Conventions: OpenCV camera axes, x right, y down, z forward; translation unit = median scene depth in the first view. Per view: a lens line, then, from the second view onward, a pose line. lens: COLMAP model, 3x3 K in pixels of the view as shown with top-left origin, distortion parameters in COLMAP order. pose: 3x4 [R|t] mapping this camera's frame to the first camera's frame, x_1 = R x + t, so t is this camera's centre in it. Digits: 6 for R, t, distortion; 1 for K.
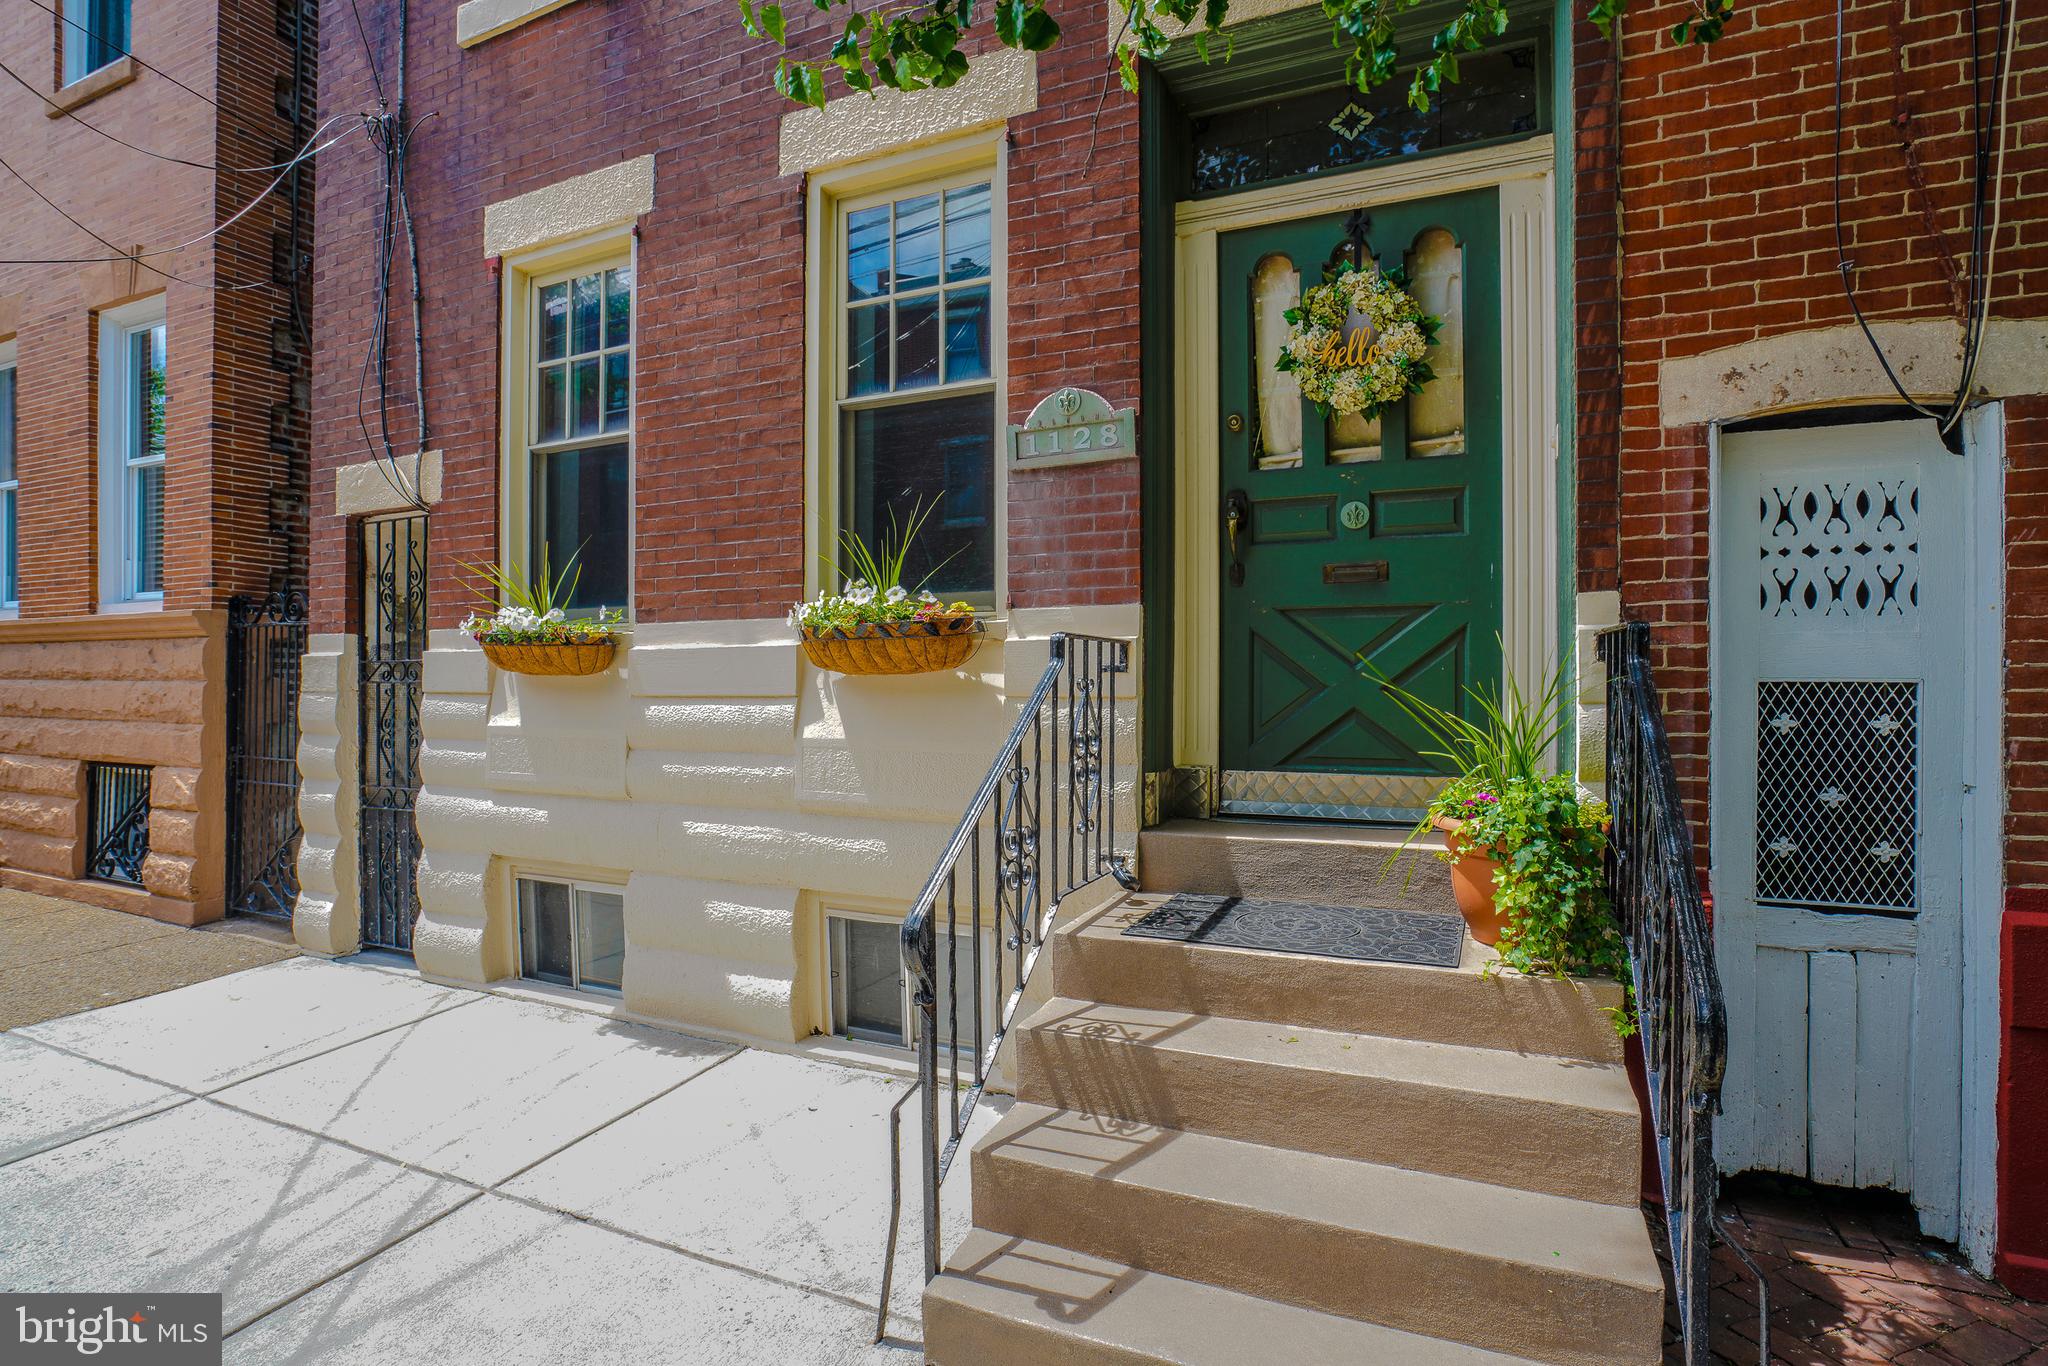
lens RADIAL K [[995.9, 0, 1121.2], [0, 995.9, 675.6], [0, 0, 1]] dist [-0.071324, 0.034793]
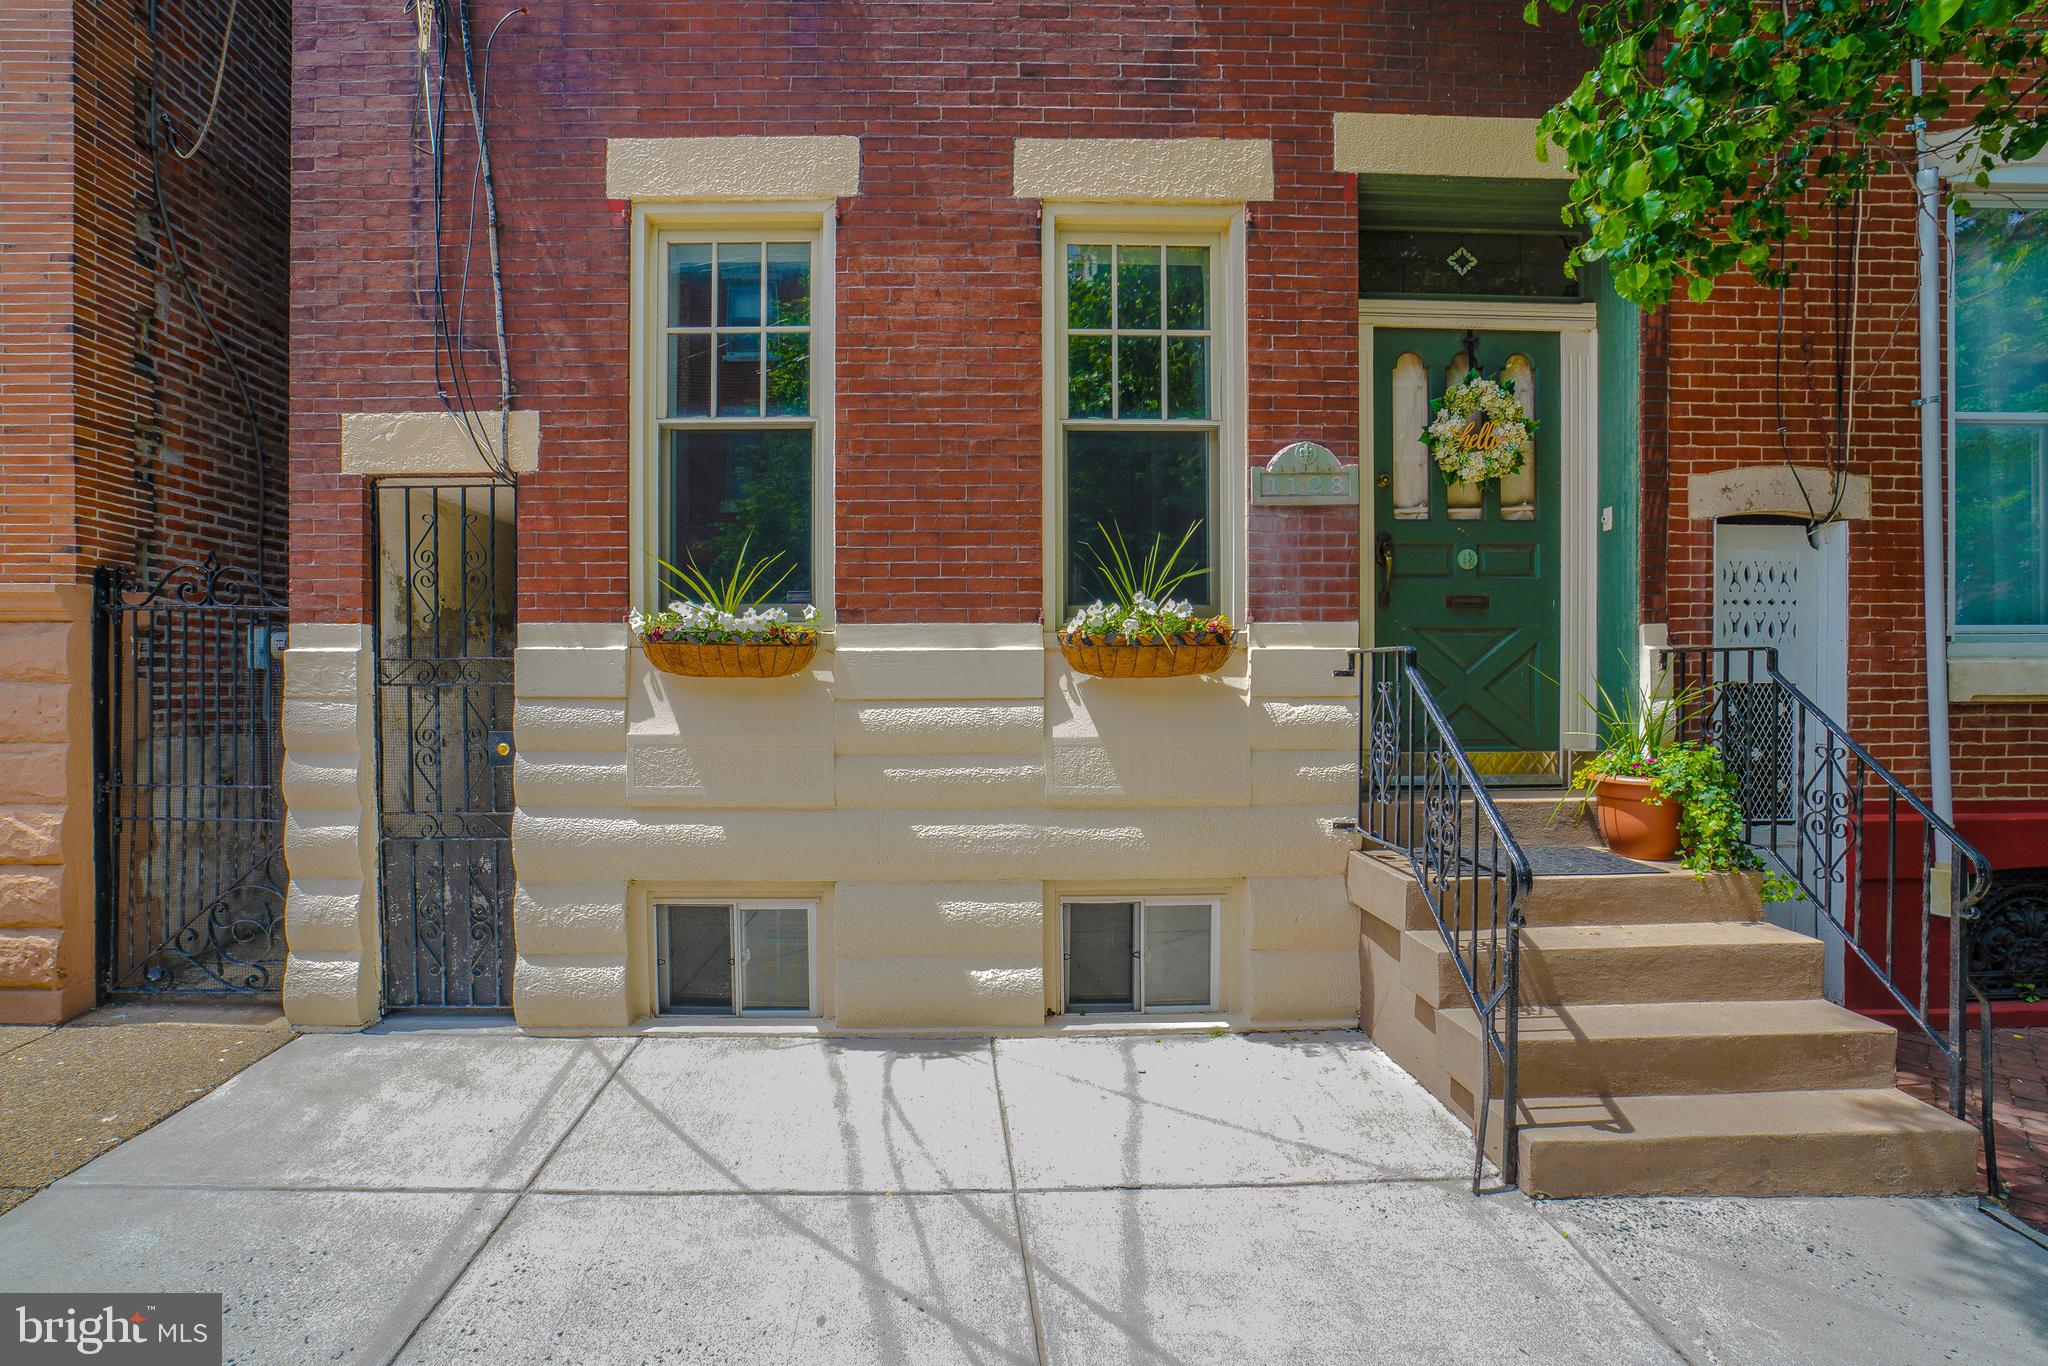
lens RADIAL K [[955.4, 0, 1053.4], [0, 955.4, 672.4], [0, 0, 1]] dist [-0.062917, 0.027437]
pose [[0.903654, 0.000379, 0.428263, -0.740984], [-0.004071, 0.999962, 0.007705, -0.014123], [-0.428244, -0.008706, 0.903621, 0.072203]]
